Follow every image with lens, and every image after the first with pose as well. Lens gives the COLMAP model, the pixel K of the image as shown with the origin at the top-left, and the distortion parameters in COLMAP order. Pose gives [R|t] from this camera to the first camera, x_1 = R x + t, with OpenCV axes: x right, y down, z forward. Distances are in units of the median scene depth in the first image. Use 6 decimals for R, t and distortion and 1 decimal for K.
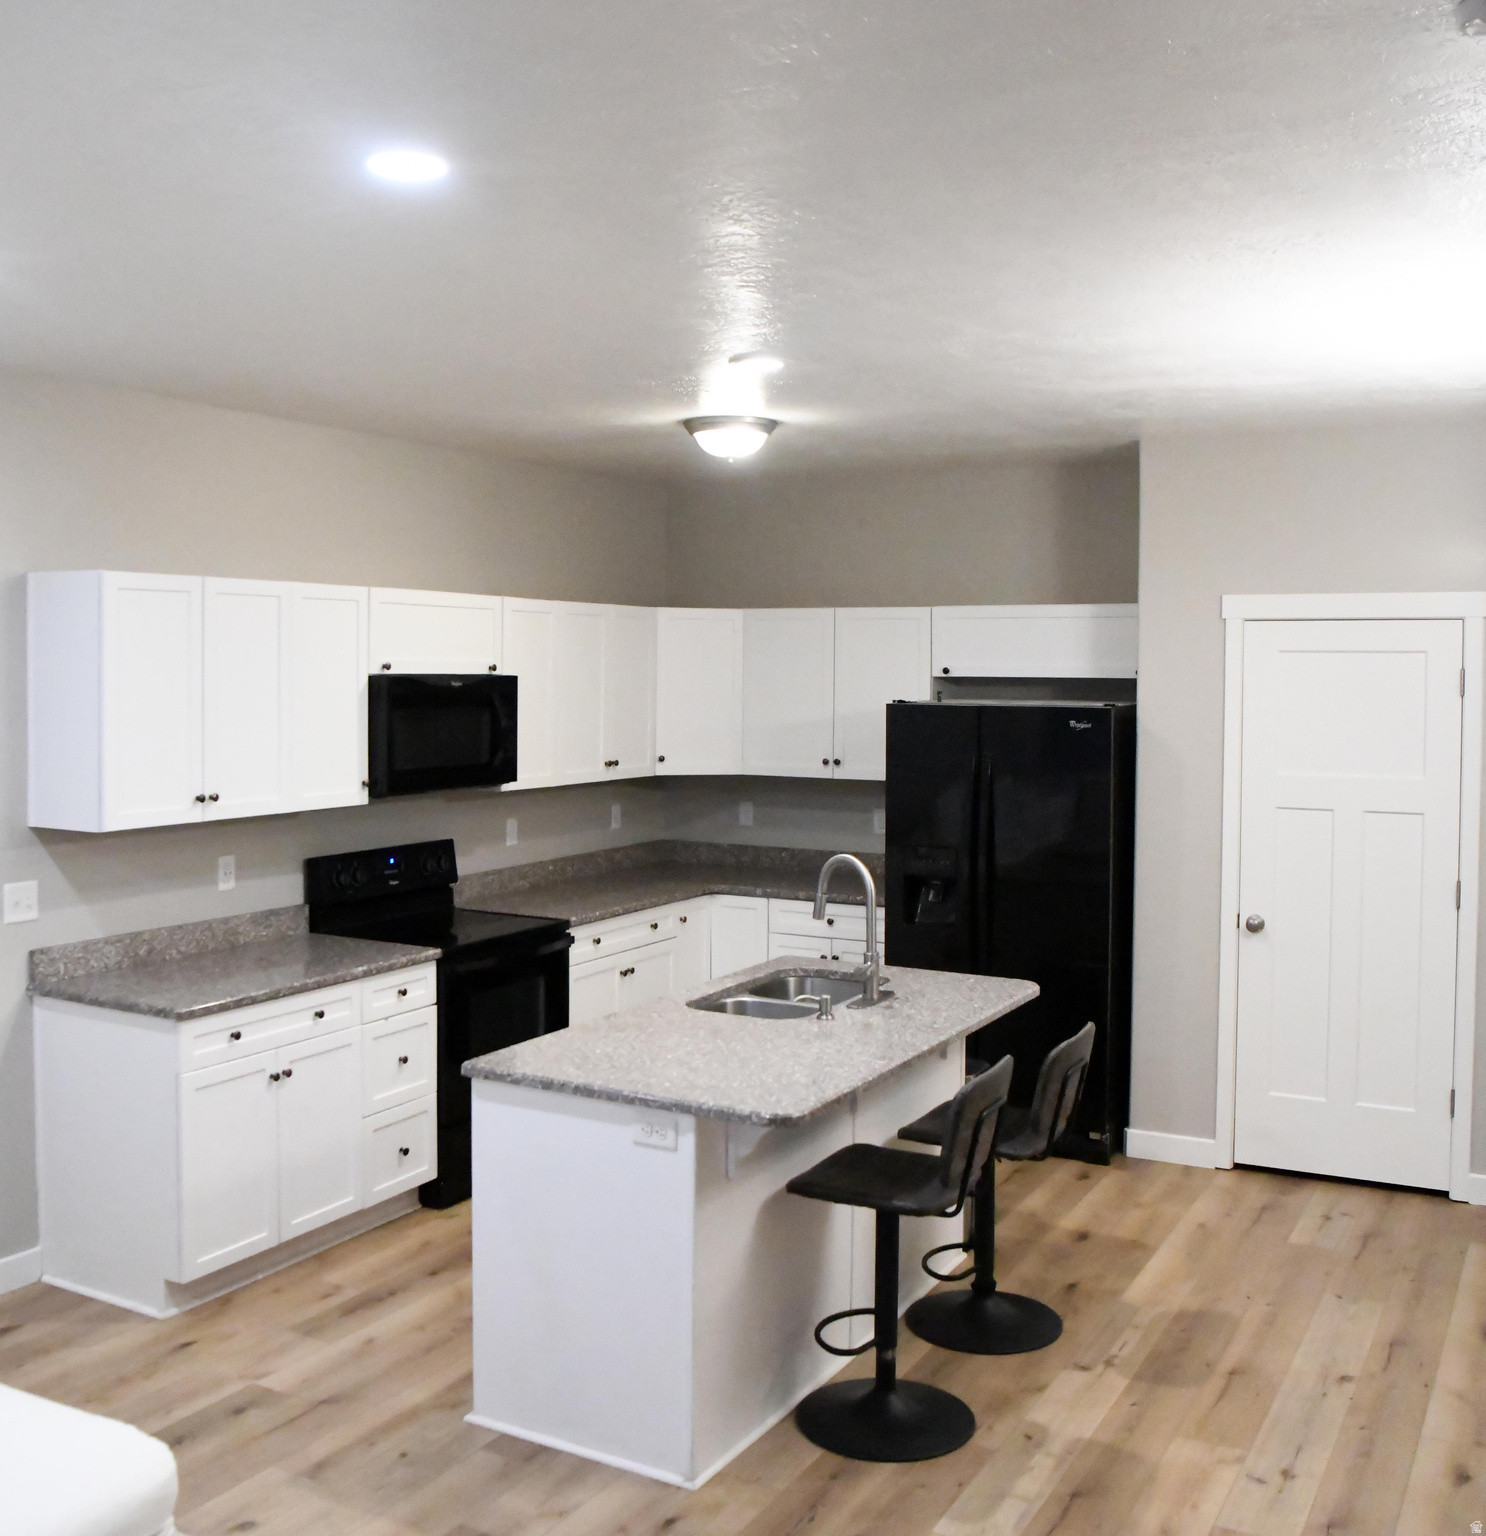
lens RADIAL K [[1592.7, 0, 732.4], [0, 1592.7, 721.5], [0, 0, 1]] dist [-0.065430, 0.000000]
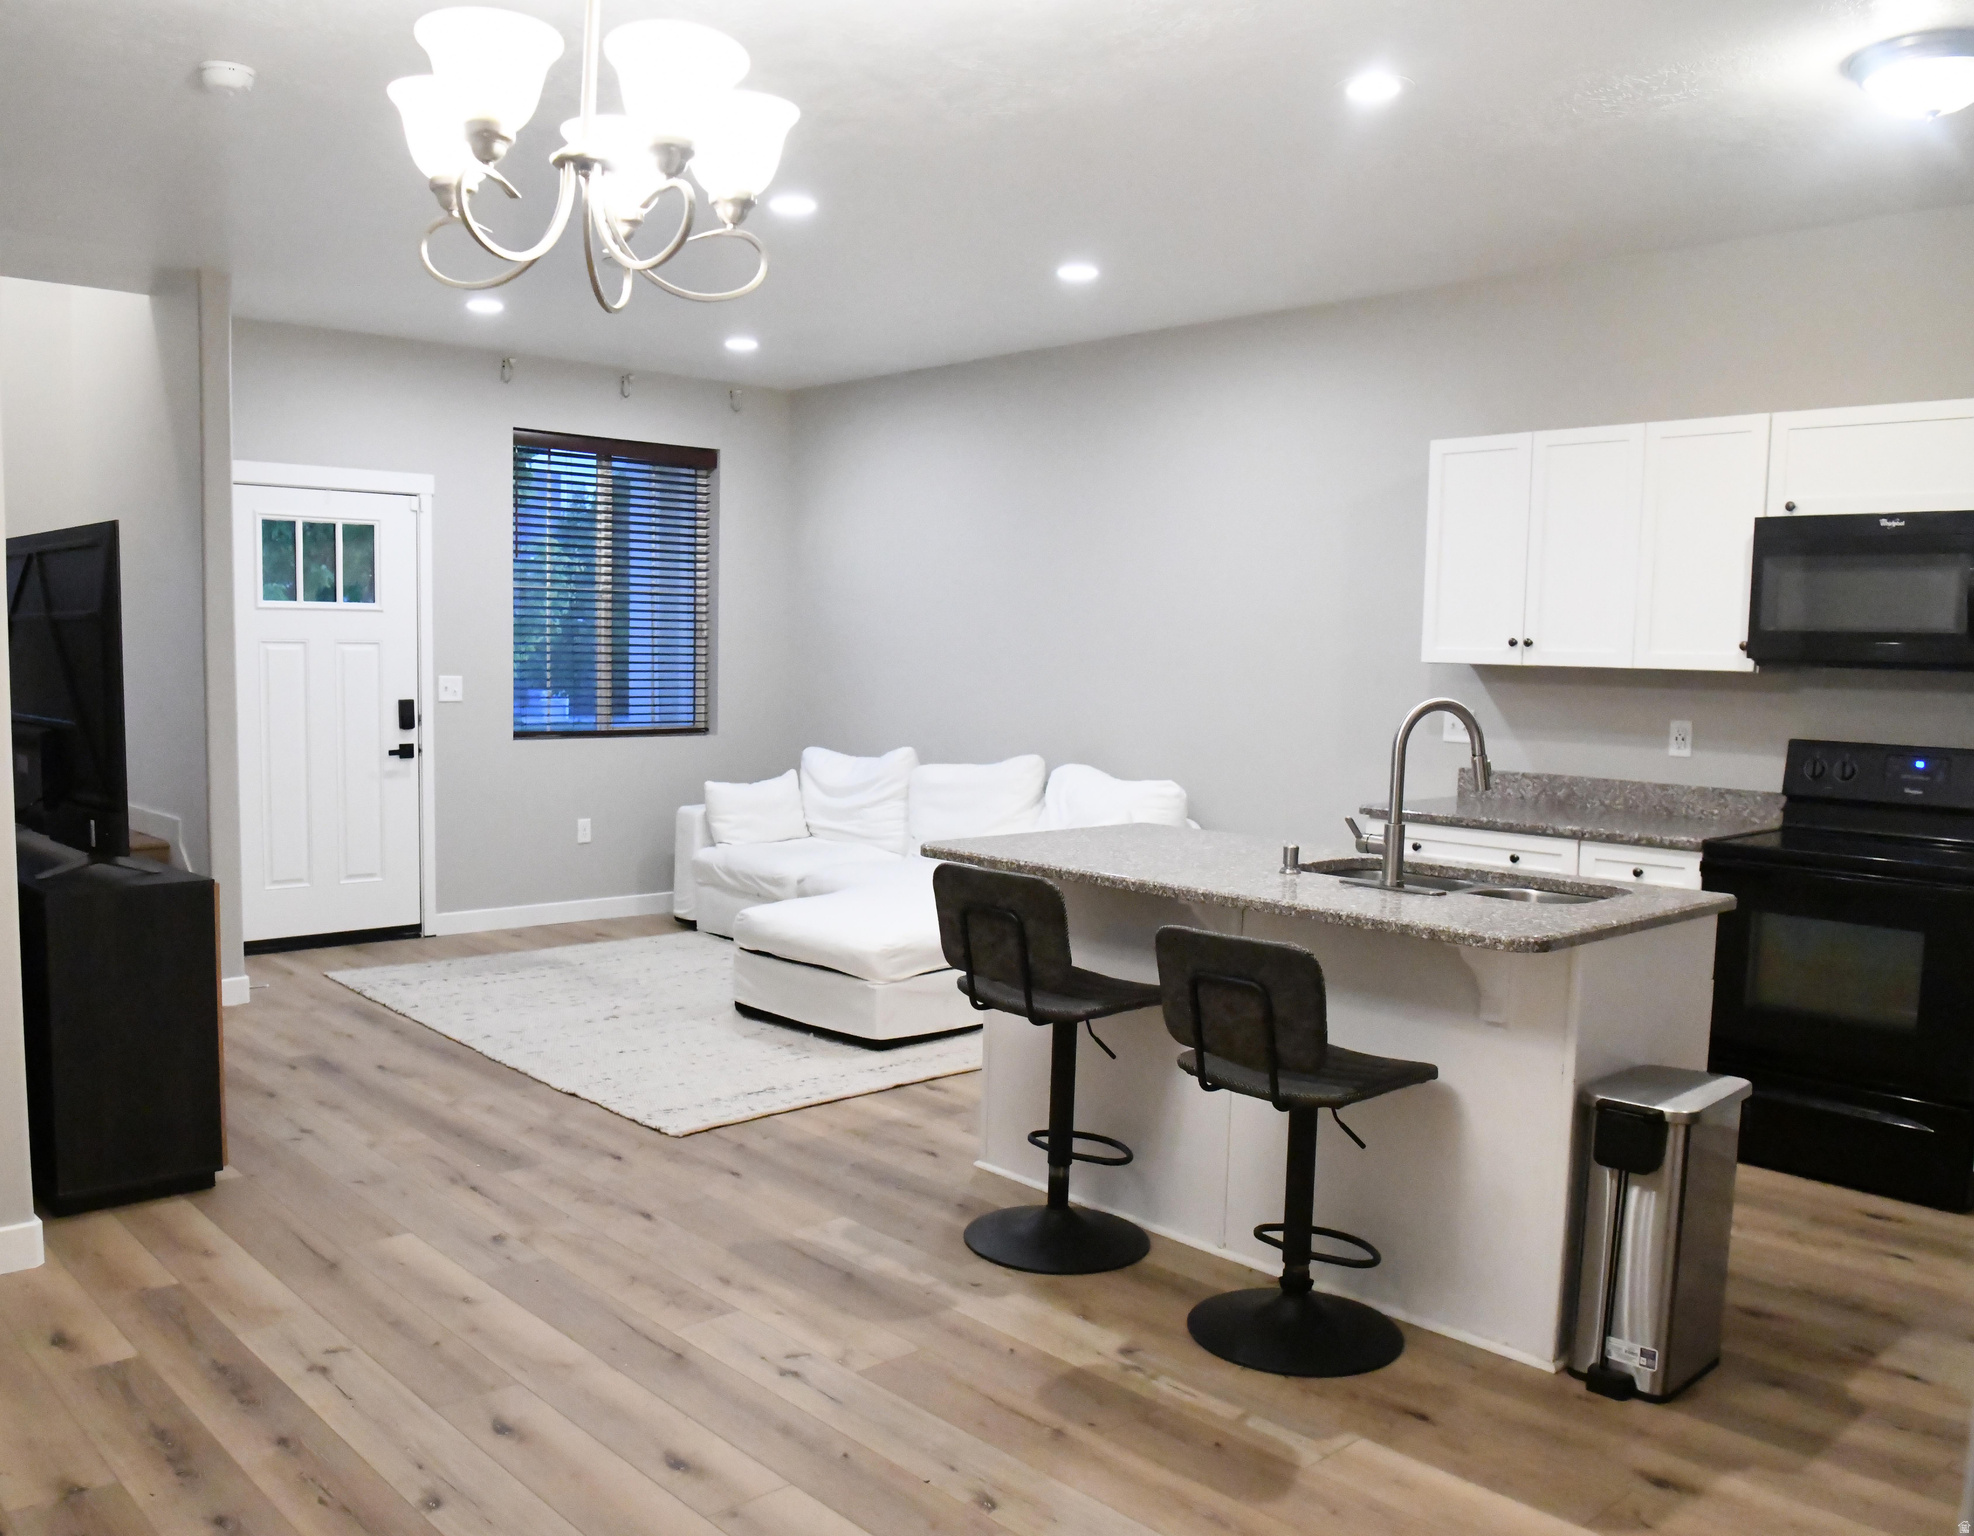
lens RADIAL K [[1662.6, 0, 919.0], [0, 1662.6, 807.2], [0, 0, 1]] dist [-0.061861, -0.008357]
pose [[-0.334538, 0.079256, -0.939044, 0.857476], [-0.051823, 0.993402, 0.102306, 0.066412], [0.940956, 0.082889, -0.328223, 0.999941]]
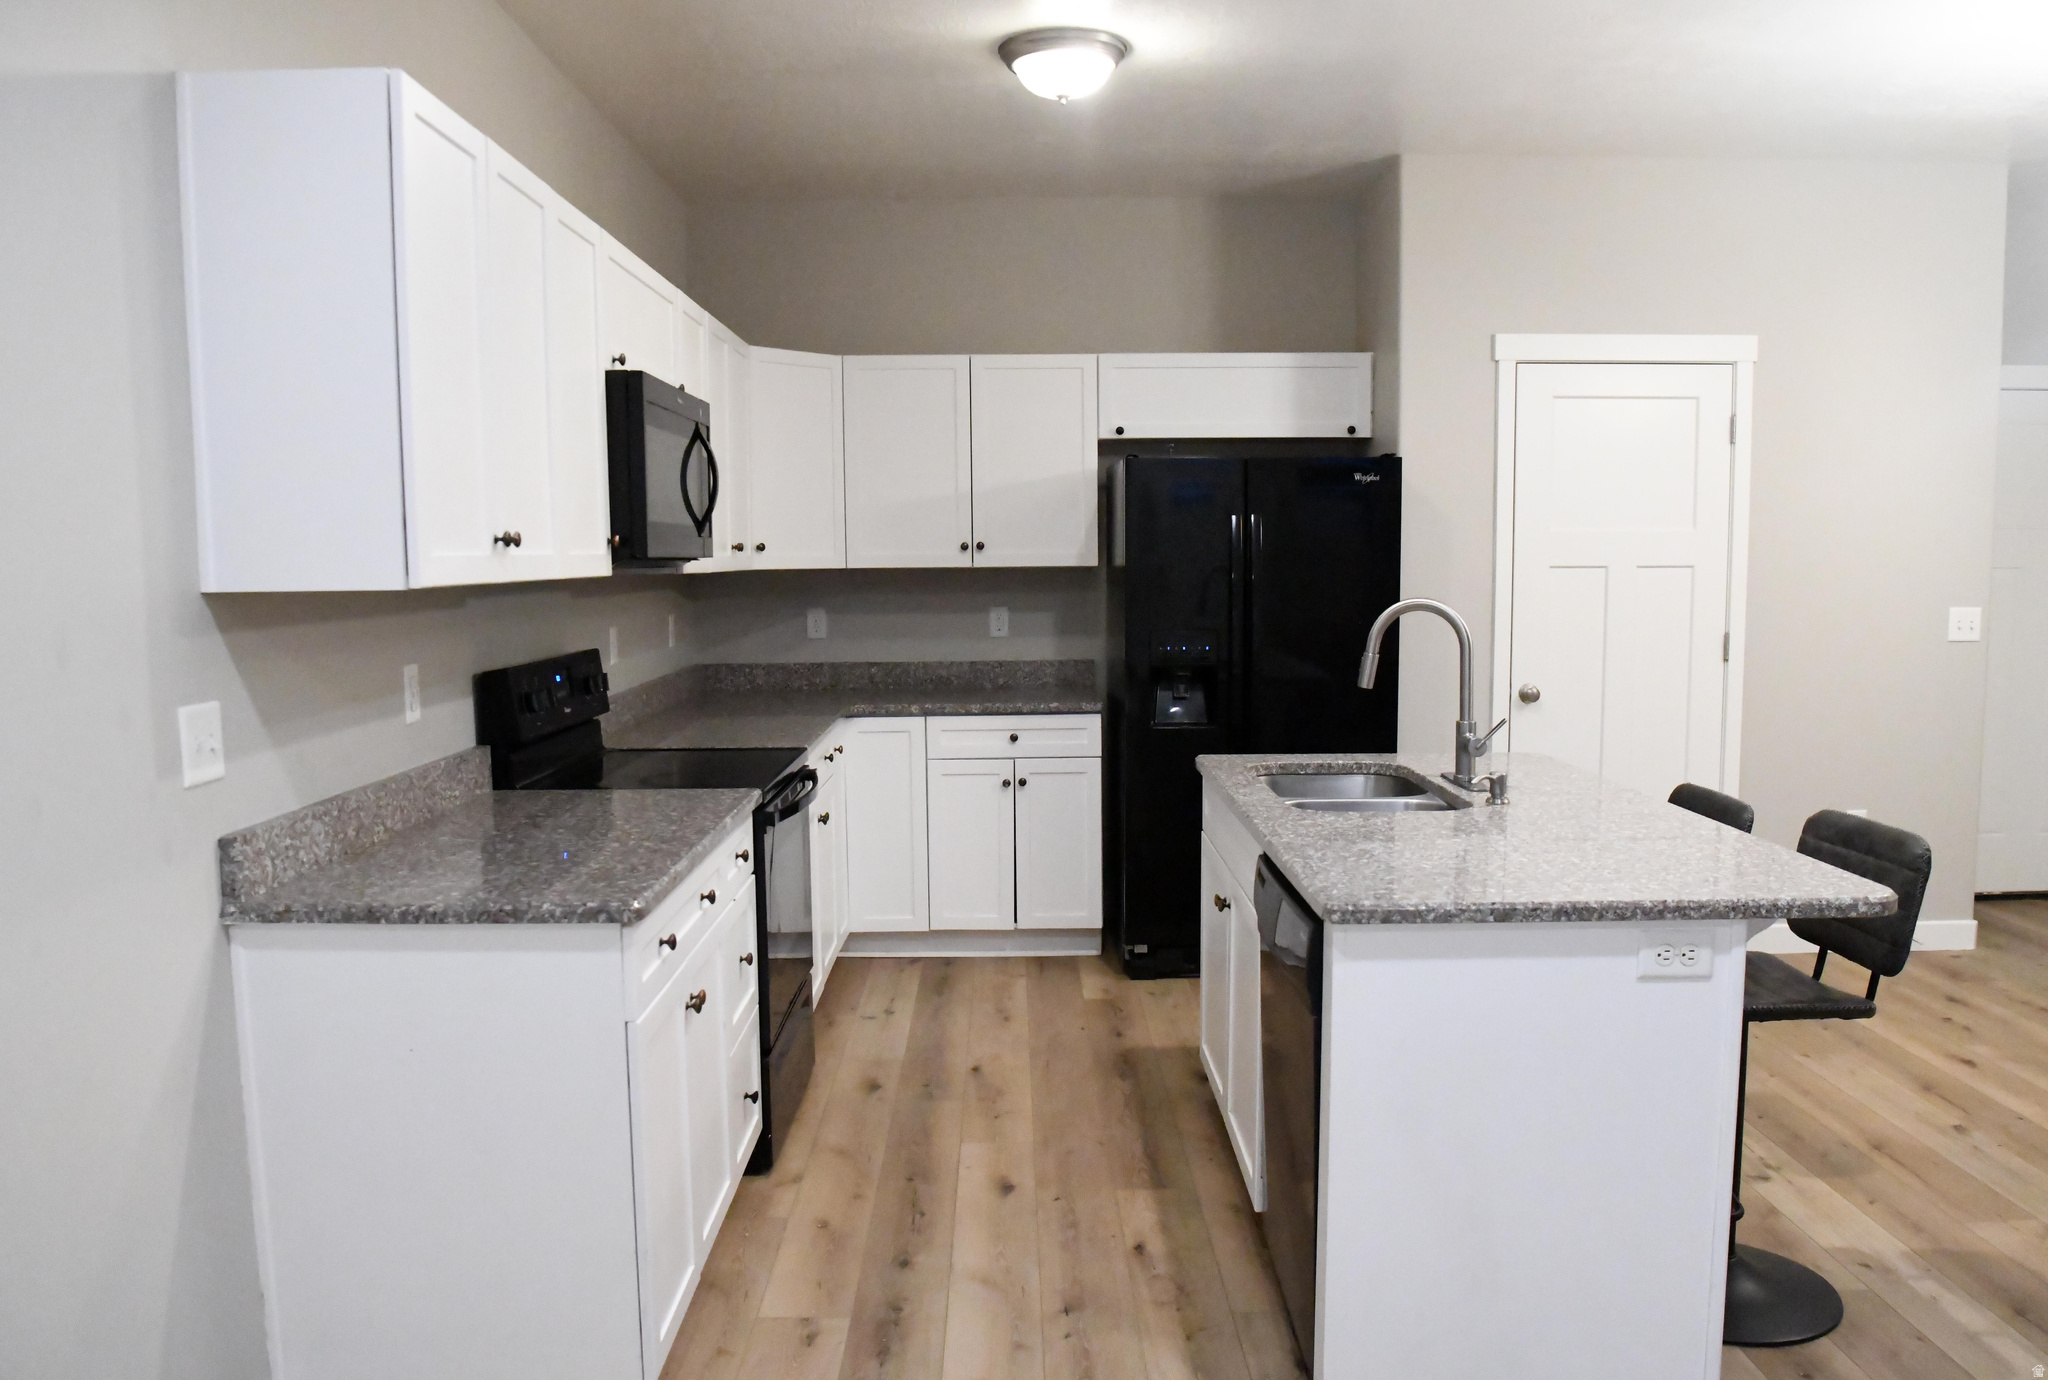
lens RADIAL K [[1551.3, 0, 1035.4], [0, 1551.3, 730.4], [0, 0, 1]] dist [-0.060362, 0.009344]
pose [[0.867128, -0.070268, 0.493103, -0.445963], [0.031047, 0.995699, 0.087291, 0.074142], [-0.497116, -0.060384, 0.865580, 0.431509]]
